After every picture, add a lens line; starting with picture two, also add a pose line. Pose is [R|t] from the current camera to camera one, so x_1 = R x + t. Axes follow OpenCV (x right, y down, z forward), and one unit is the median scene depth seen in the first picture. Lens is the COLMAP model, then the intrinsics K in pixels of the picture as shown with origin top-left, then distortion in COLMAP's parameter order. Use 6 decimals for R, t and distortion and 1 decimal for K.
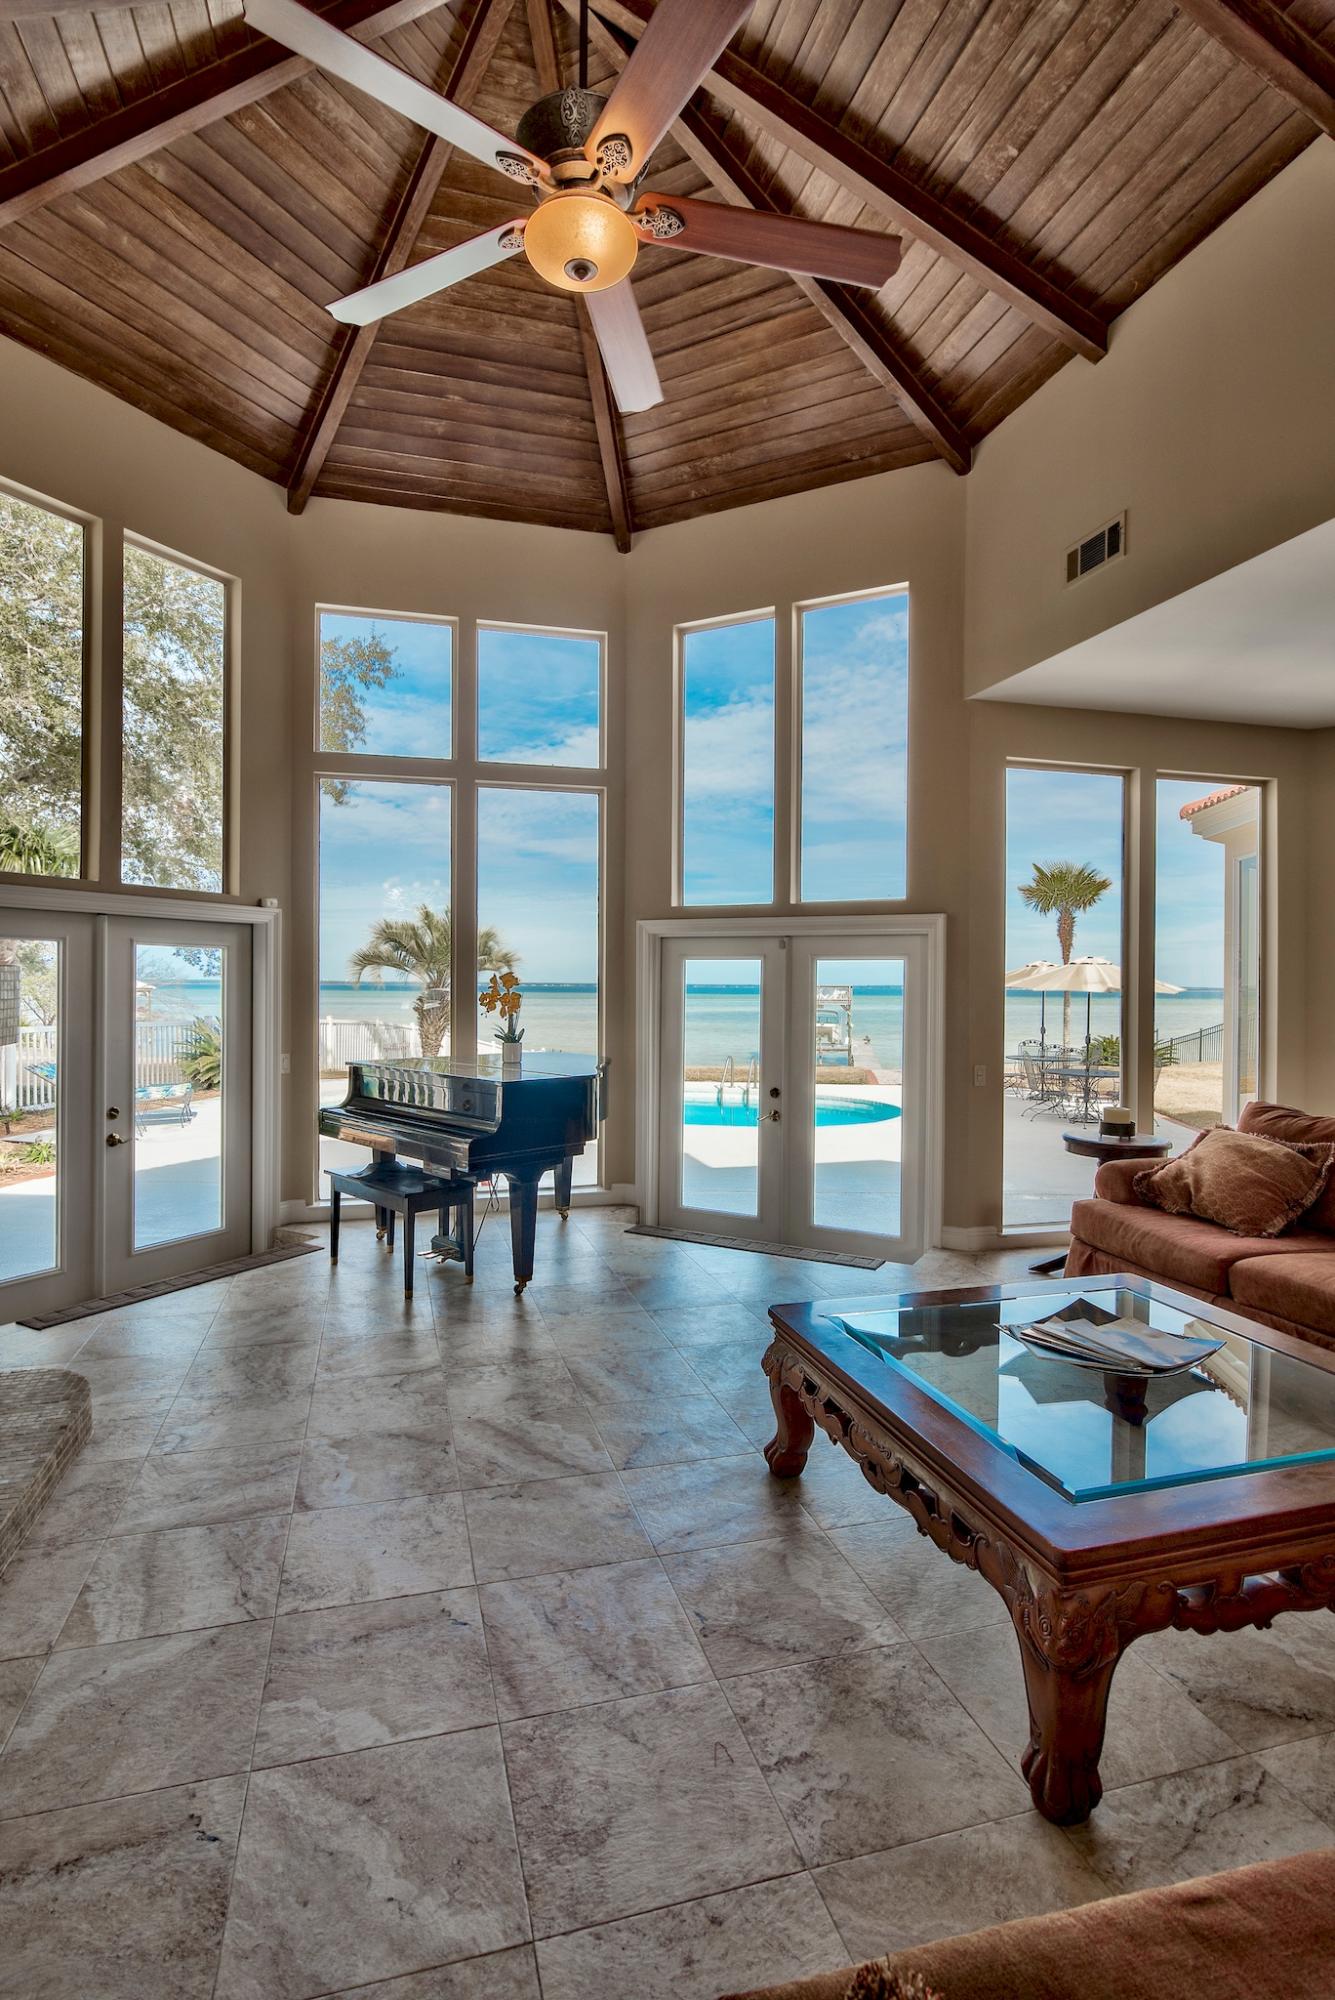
lens RADIAL K [[1020.9, 0, 620.5], [0, 1020.9, 974.4], [0, 0, 1]] dist [-0.004359, 0.000053]
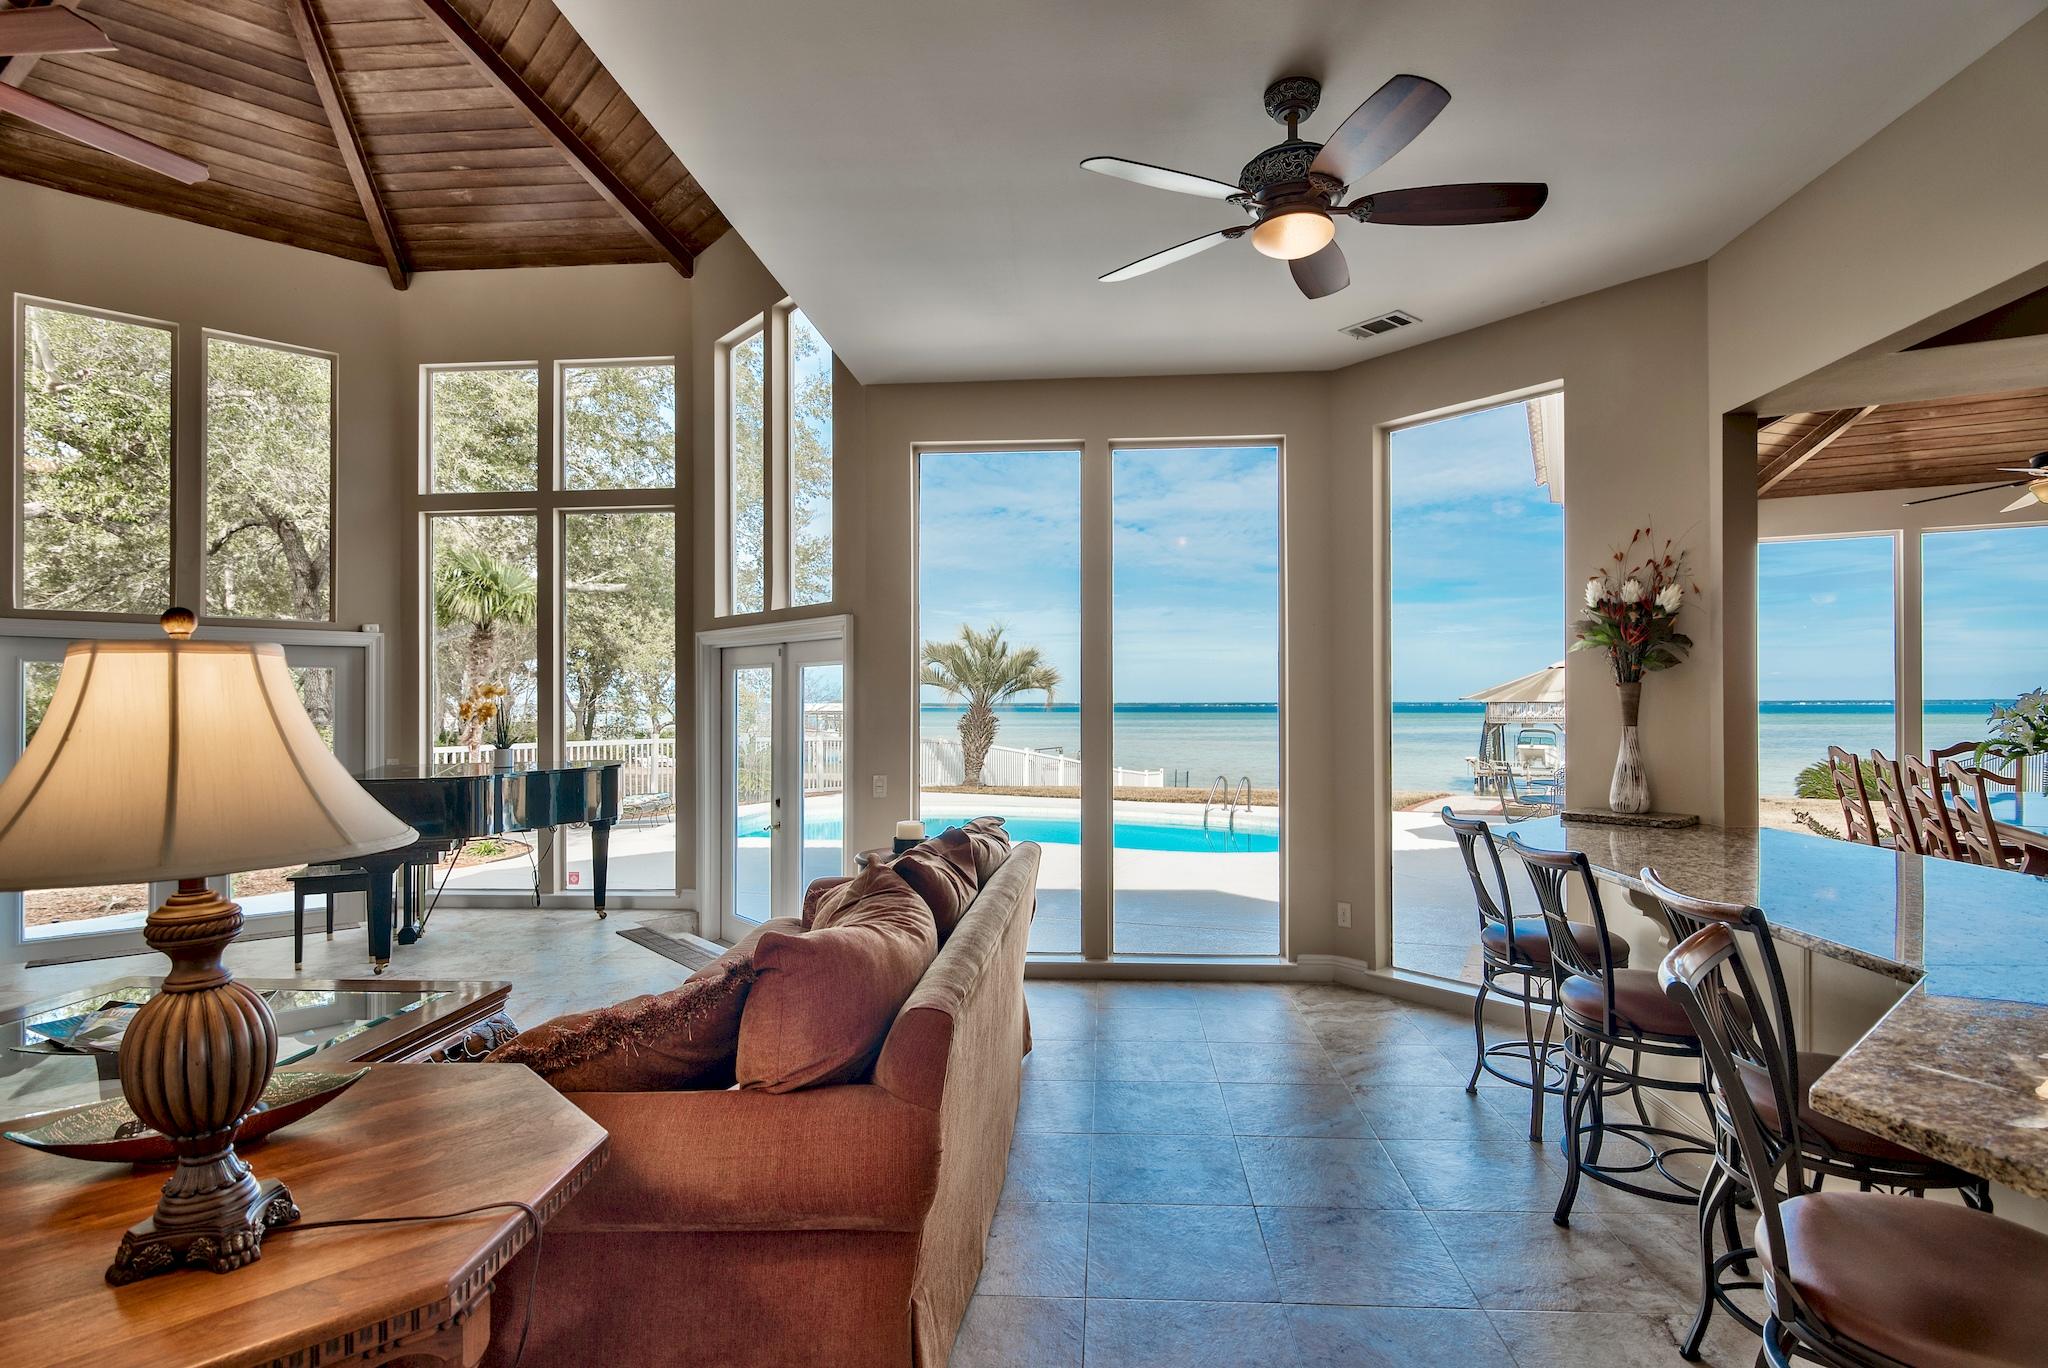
lens RADIAL K [[1045.4, 0, 974.0], [0, 1045.4, 690.9], [0, 0, 1]] dist [-0.004359, 0.000053]
pose [[0.937764, -0.015162, -0.346943, 0.794284], [0.013990, 0.999885, -0.005882, 0.019882], [0.346992, 0.000662, 0.937868, 0.137064]]
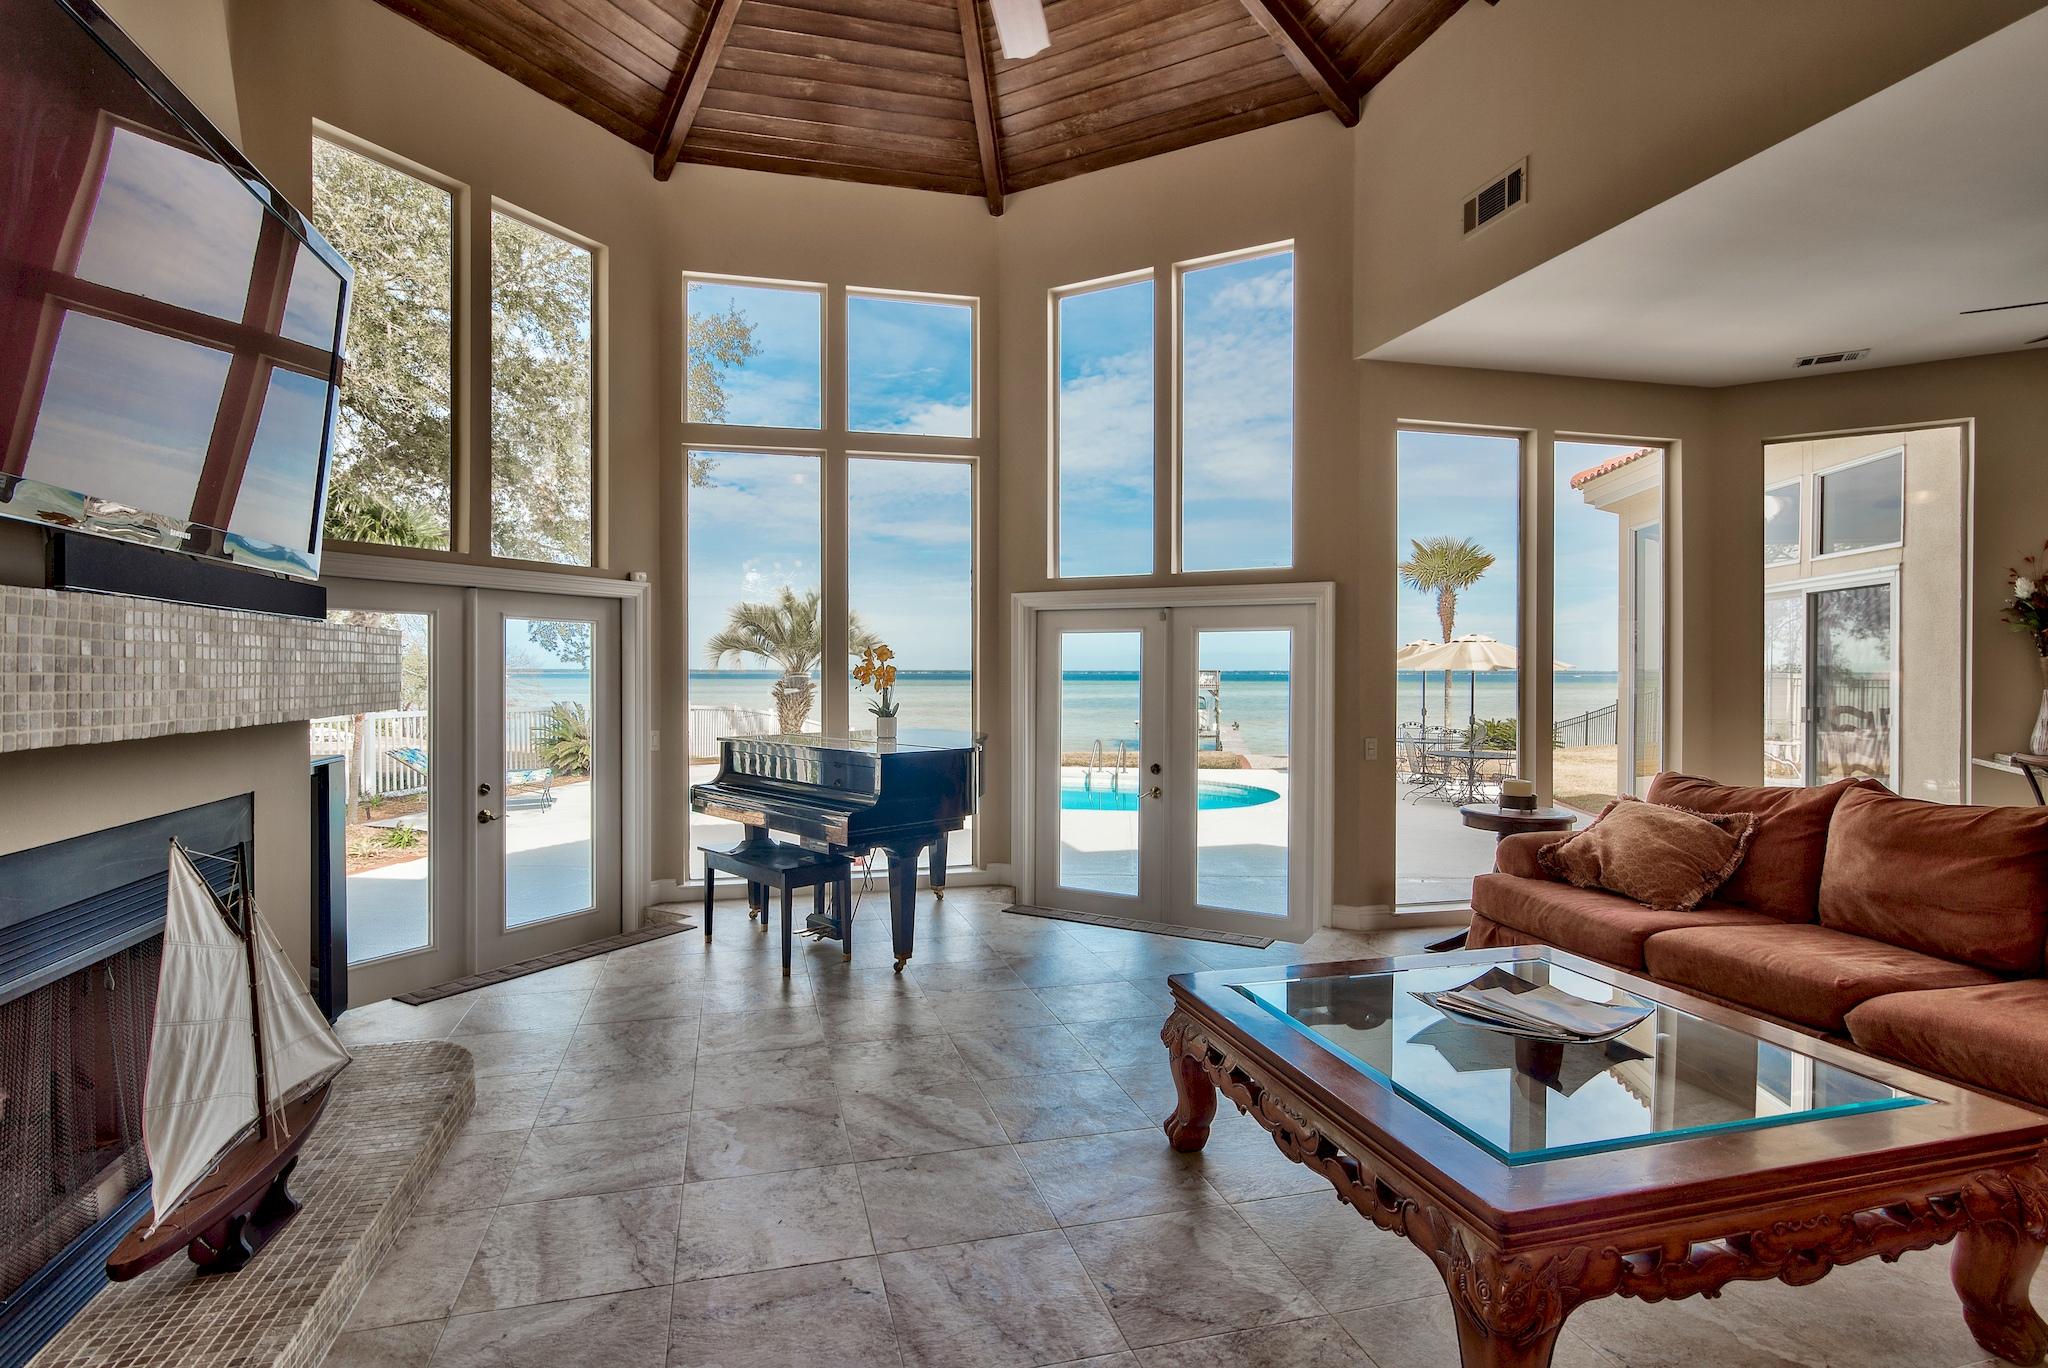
lens RADIAL K [[1045.4, 0, 954.0], [0, 1045.4, 663.6], [0, 0, 1]] dist [-0.004359, 0.000053]
pose [[0.999674, -0.004940, -0.025057, -0.017719], [0.005005, 0.999984, 0.002554, 0.014113], [0.025044, -0.002679, 0.999683, 0.002170]]
